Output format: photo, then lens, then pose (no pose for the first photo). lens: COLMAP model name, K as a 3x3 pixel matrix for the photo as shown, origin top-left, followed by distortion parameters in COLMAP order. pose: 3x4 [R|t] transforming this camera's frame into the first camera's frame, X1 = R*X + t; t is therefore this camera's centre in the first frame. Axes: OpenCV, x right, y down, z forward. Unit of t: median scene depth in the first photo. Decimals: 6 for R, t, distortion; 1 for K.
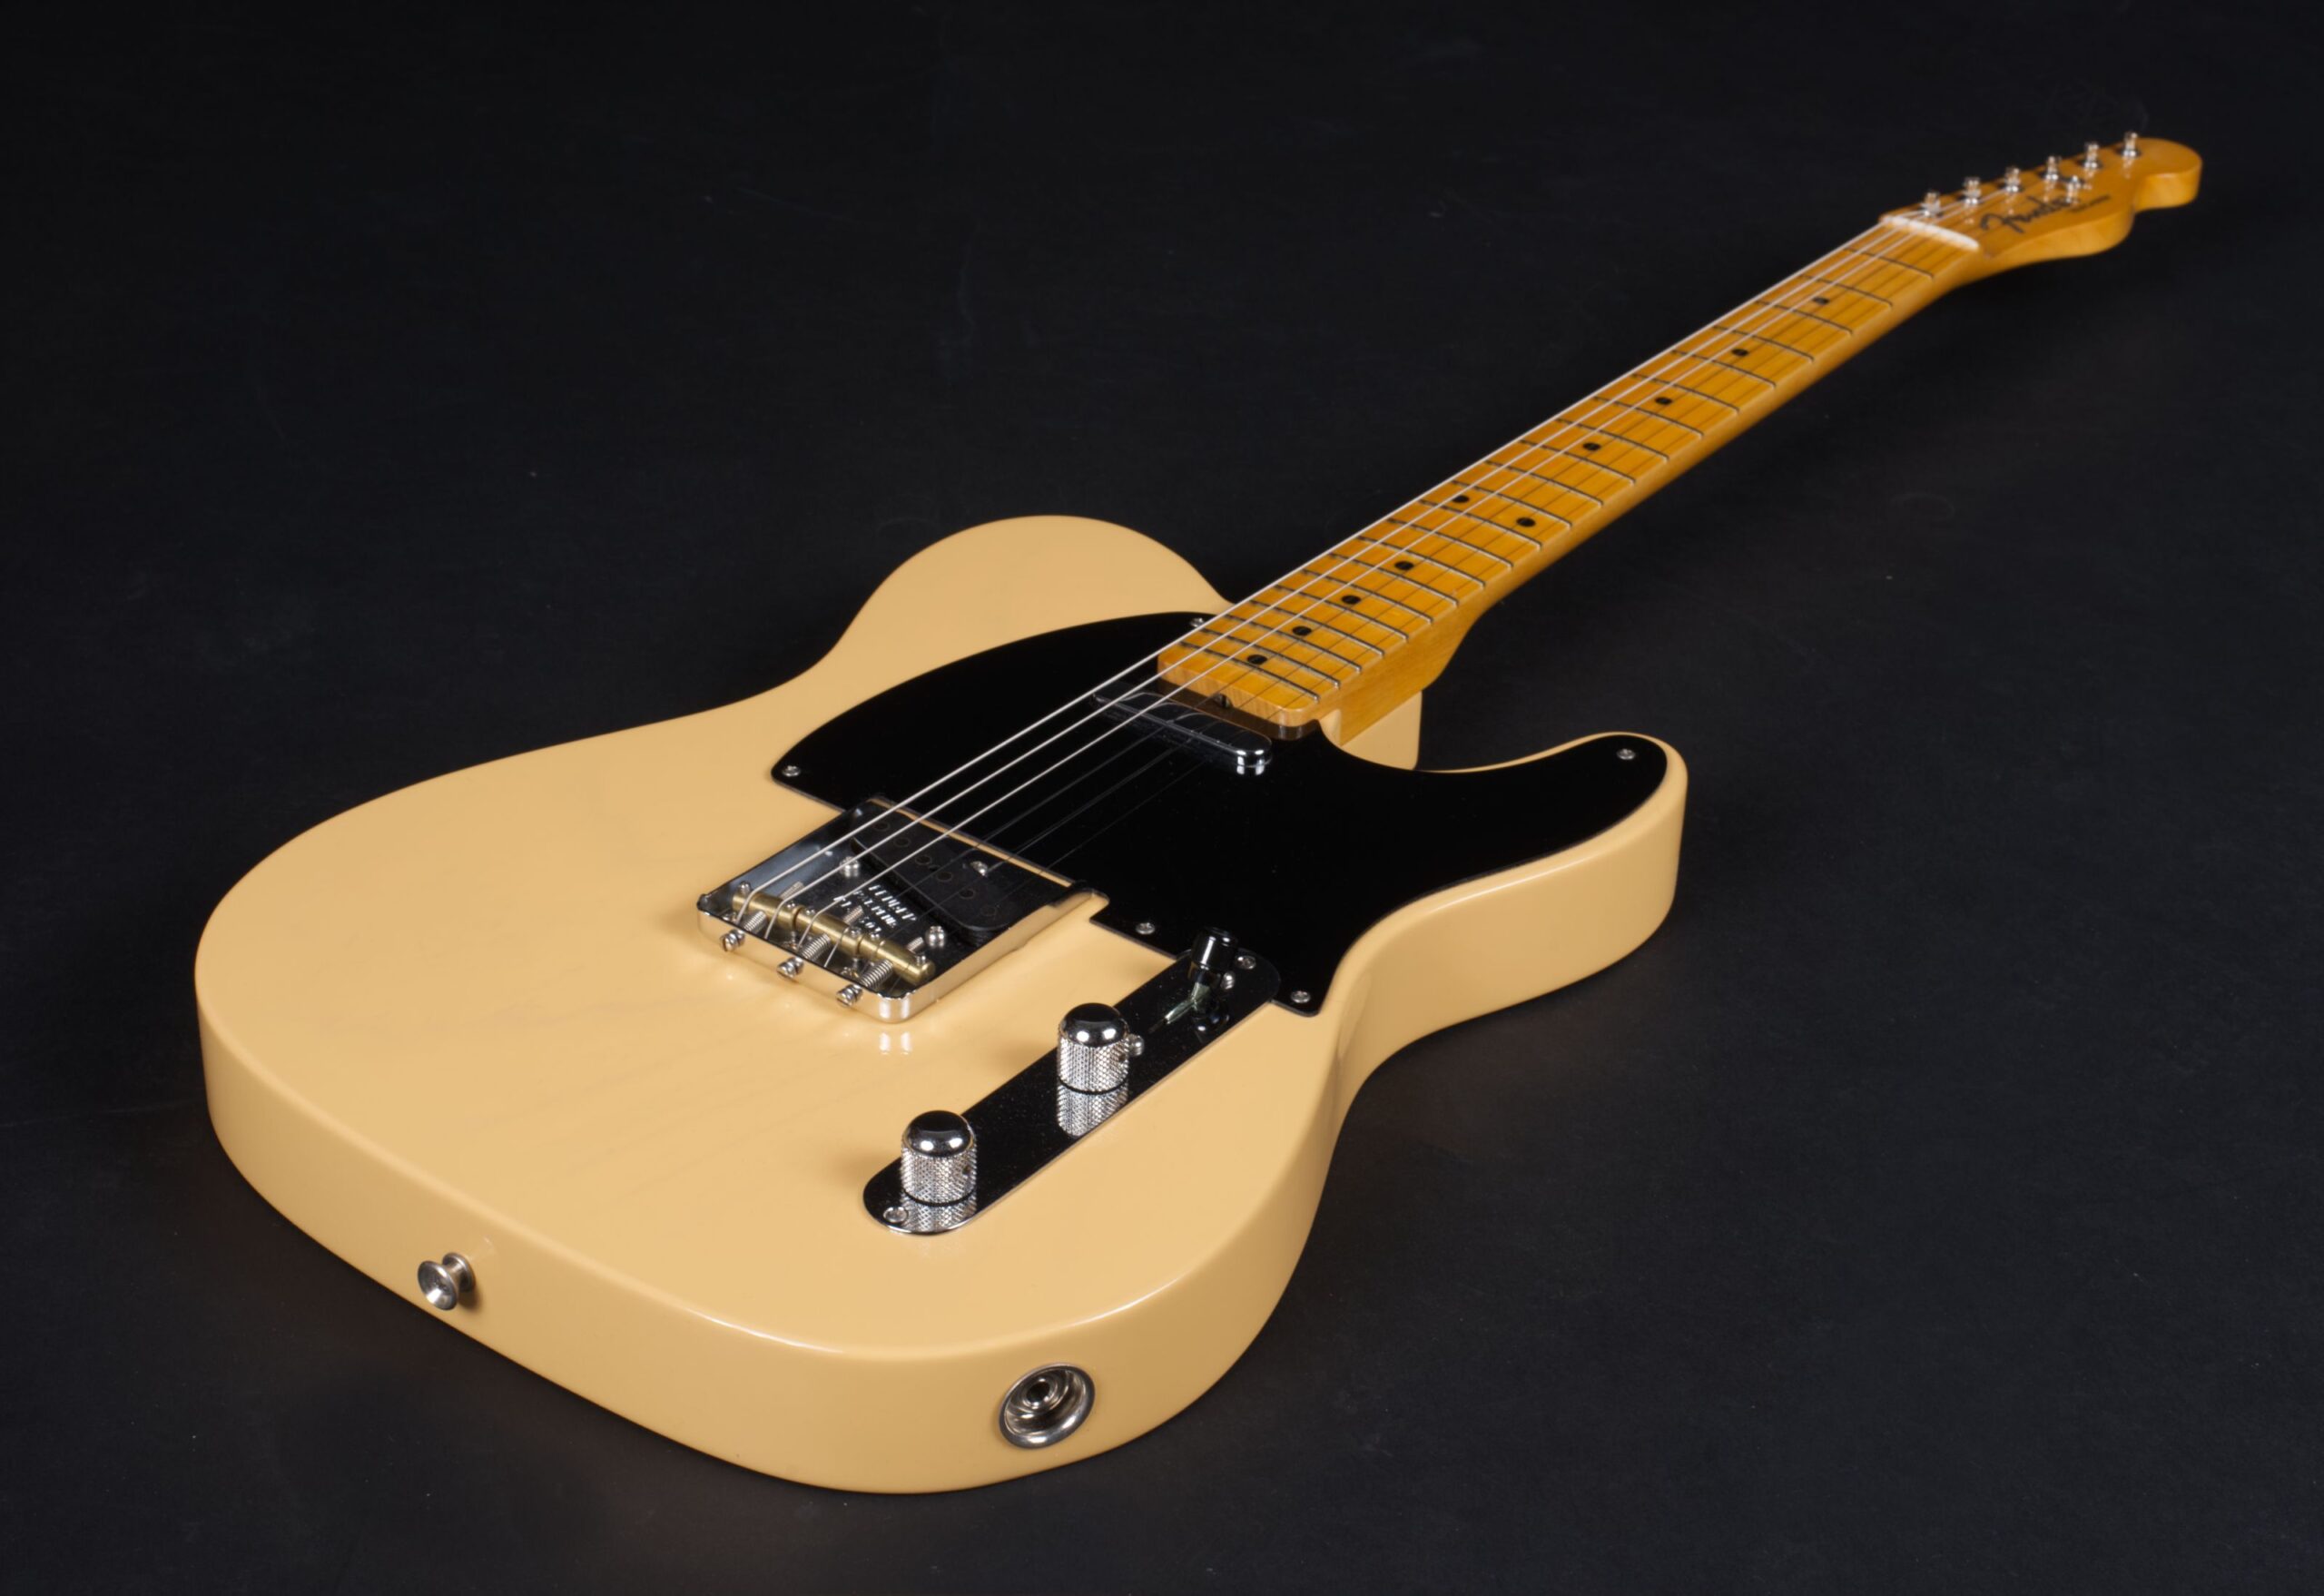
lens RADIAL K [[3515.0, 0, 1161.7], [0, 3515.0, 796.9], [0, 0, 1]] dist [0.018207, 0.000000]
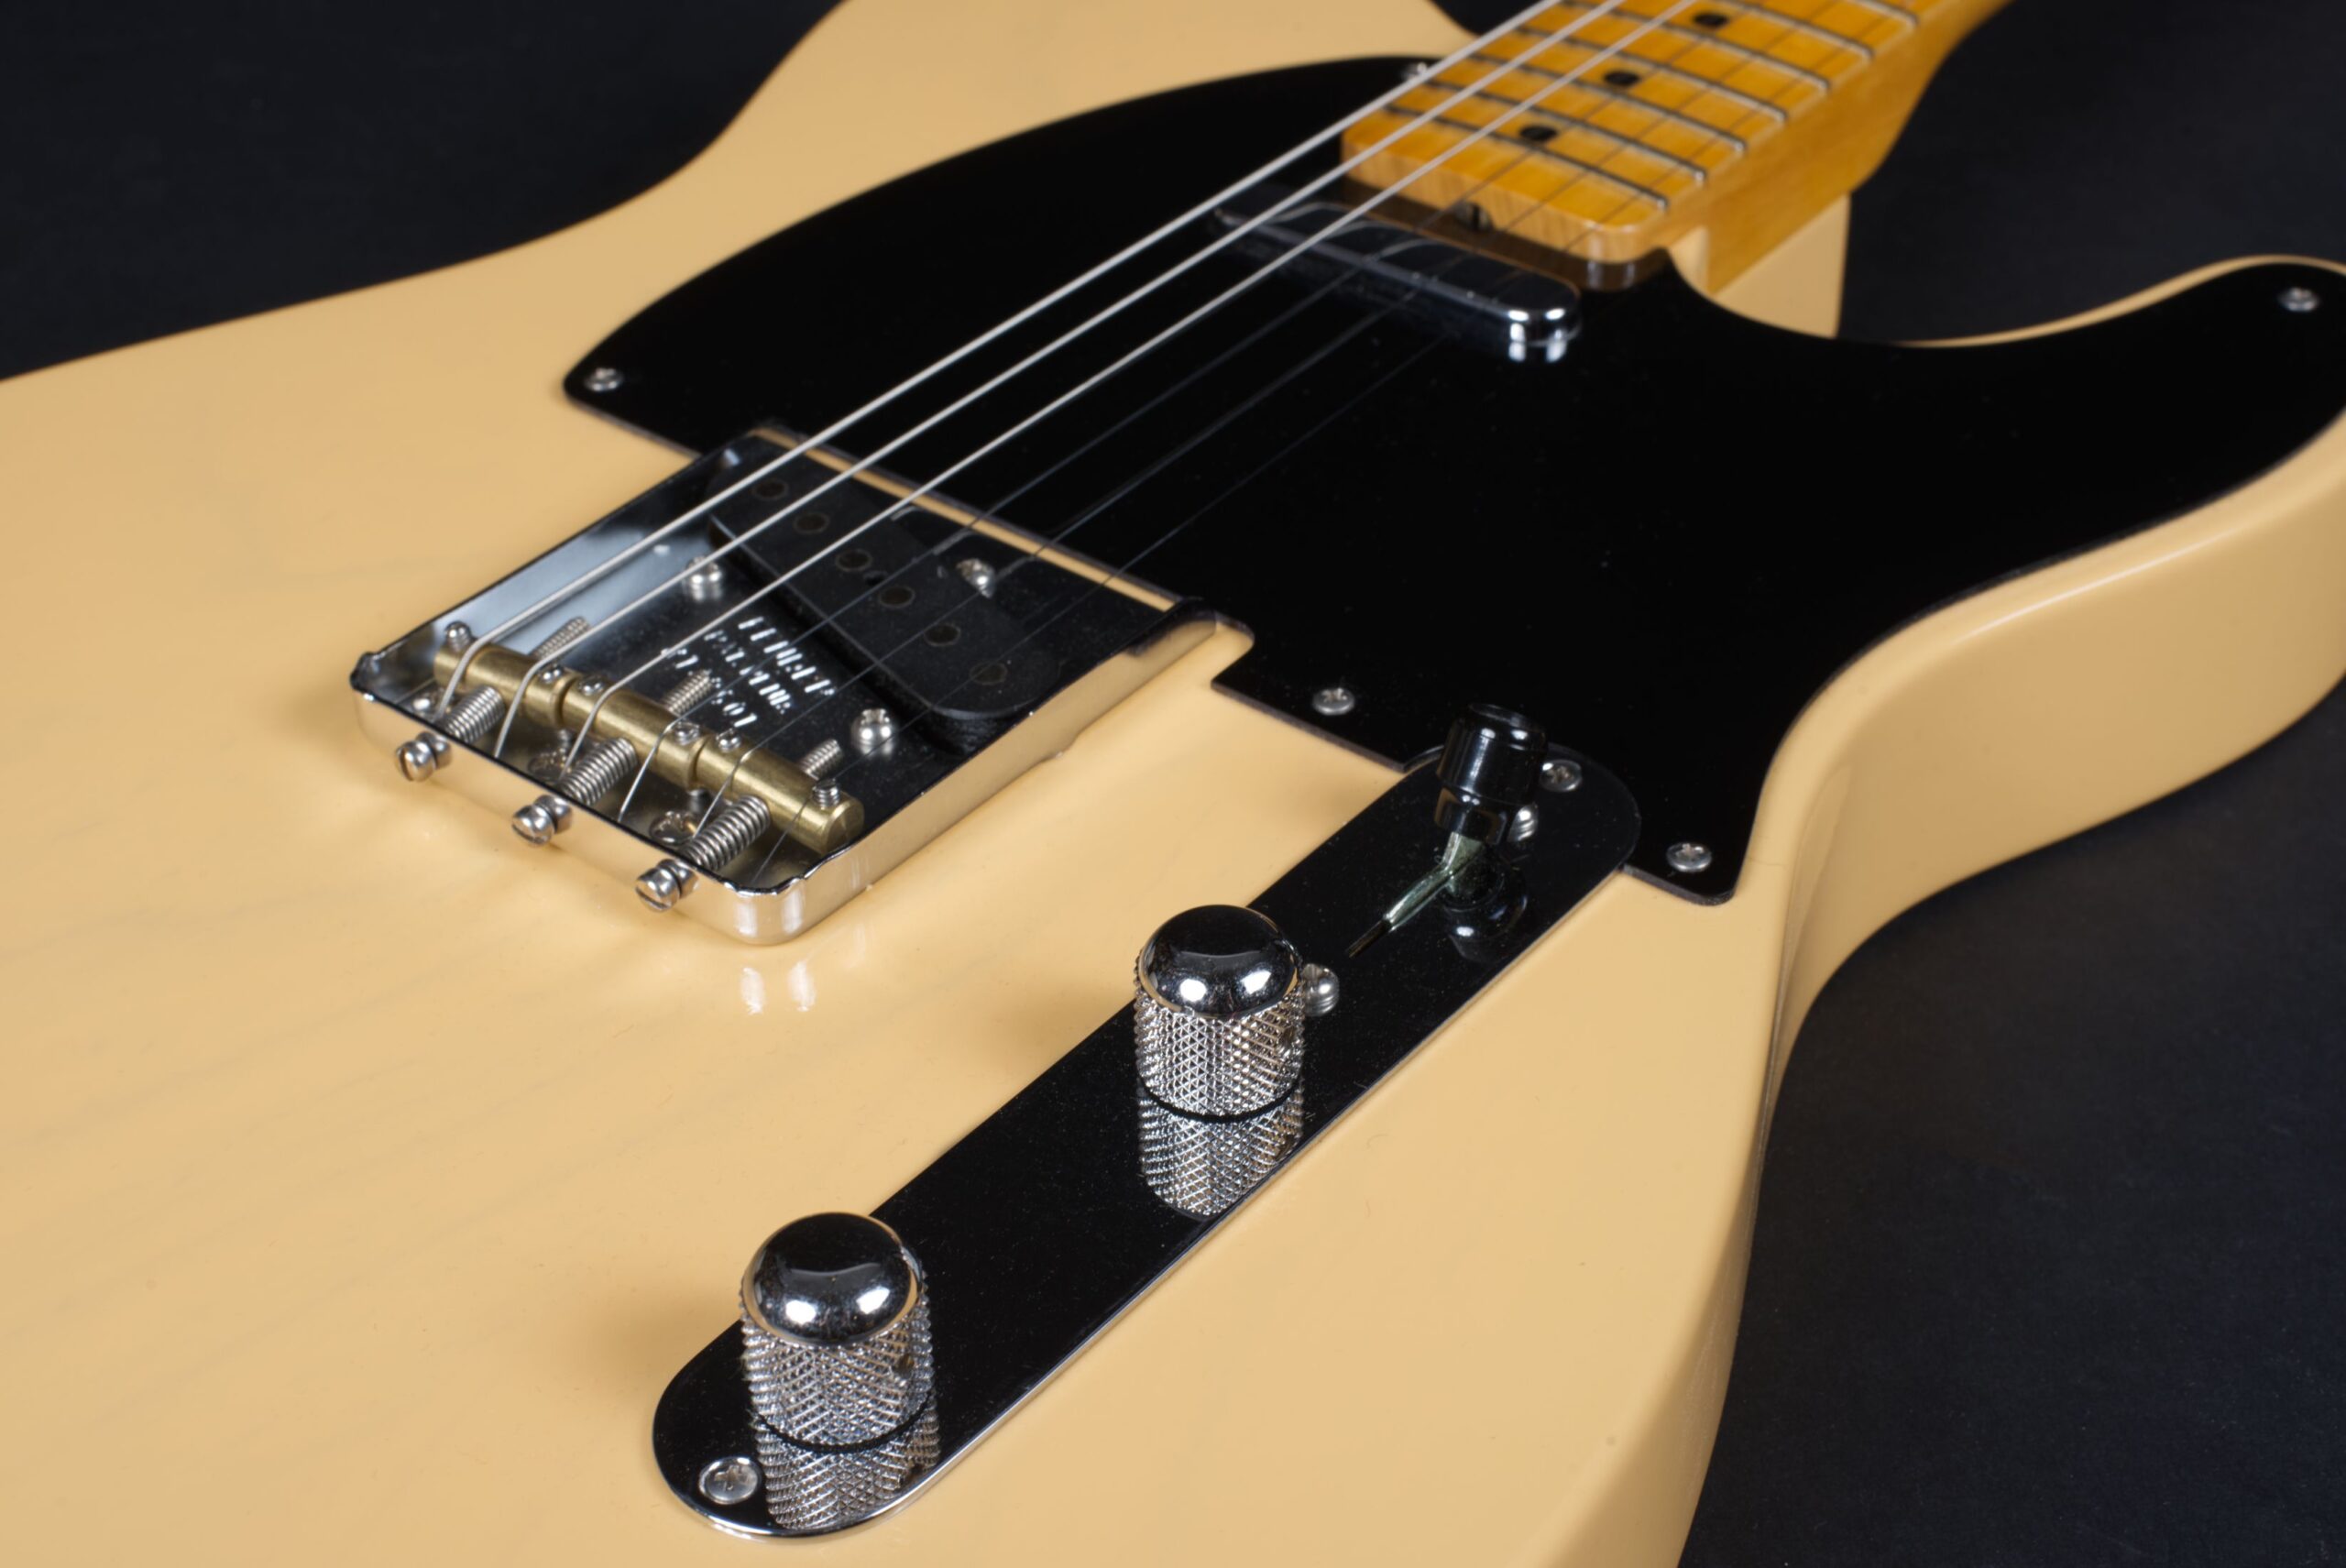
lens RADIAL K [[3537.3, 0, 1182.3], [0, 3537.3, 774.4], [0, 0, 1]] dist [-0.071164, 0.000000]
pose [[0.998813, -0.022948, -0.042973, -0.004729], [0.027199, 0.994502, 0.101119, -0.000112], [0.040416, -0.102168, 0.993946, 0.542122]]
